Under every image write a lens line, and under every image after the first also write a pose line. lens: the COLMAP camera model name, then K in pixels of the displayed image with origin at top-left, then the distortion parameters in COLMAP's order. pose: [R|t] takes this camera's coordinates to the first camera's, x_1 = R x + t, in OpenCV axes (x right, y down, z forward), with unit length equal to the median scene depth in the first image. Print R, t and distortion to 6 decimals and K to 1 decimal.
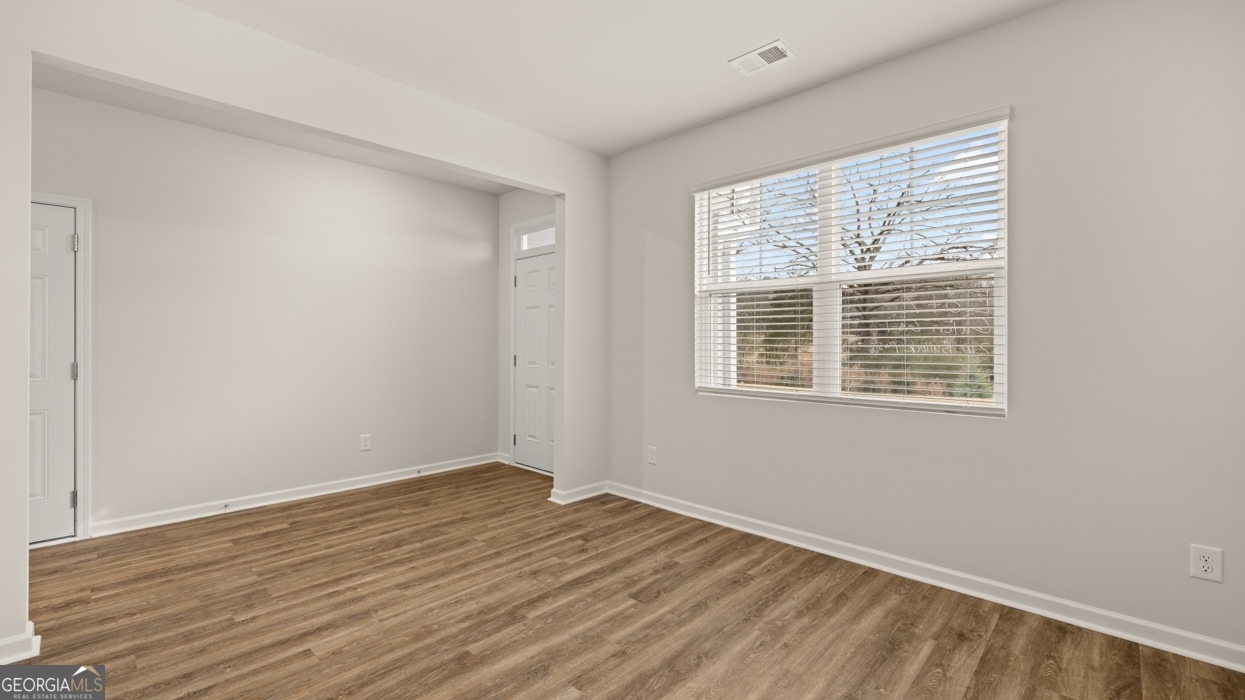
lens RADIAL K [[525.6, 0, 619.9], [0, 525.6, 343.7], [0, 0, 1]] dist [-0.003995, 0.000348]
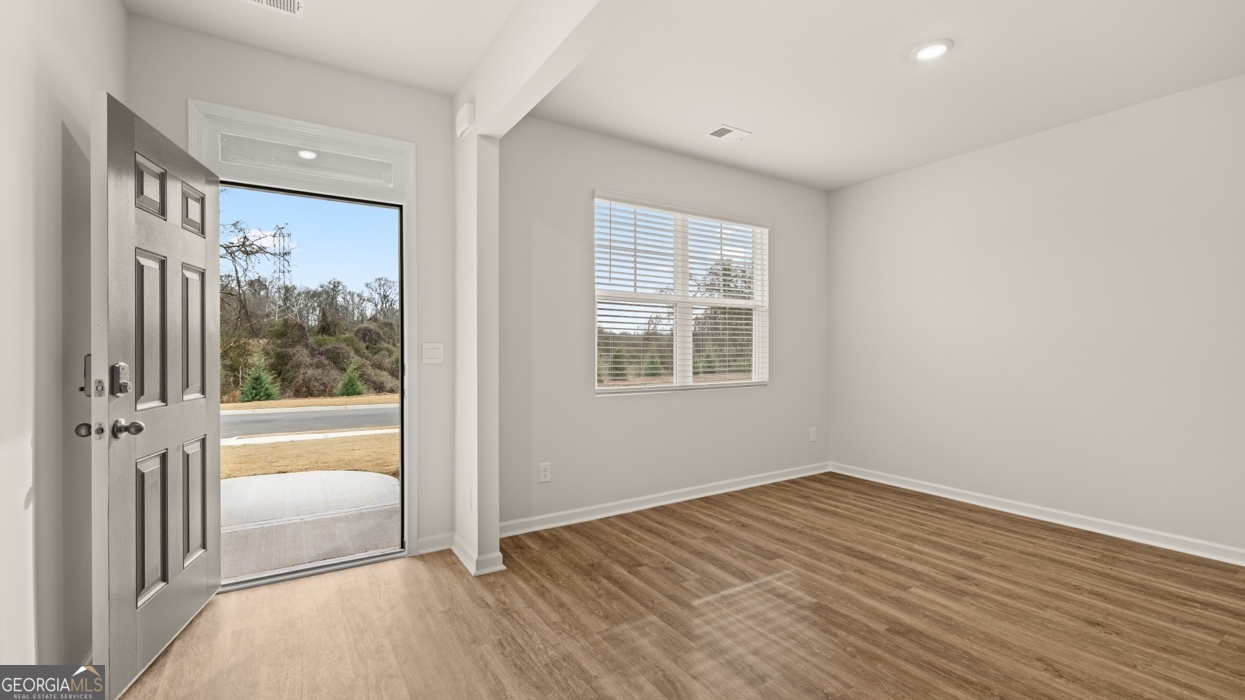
lens RADIAL K [[525.6, 0, 619.9], [0, 525.6, 343.7], [0, 0, 1]] dist [-0.003995, 0.000348]
pose [[0.234197, 0.001805, 0.972187, -1.048793], [0.003299, 0.999991, -0.002652, -0.003797], [-0.972184, 0.003828, 0.234189, 0.908345]]
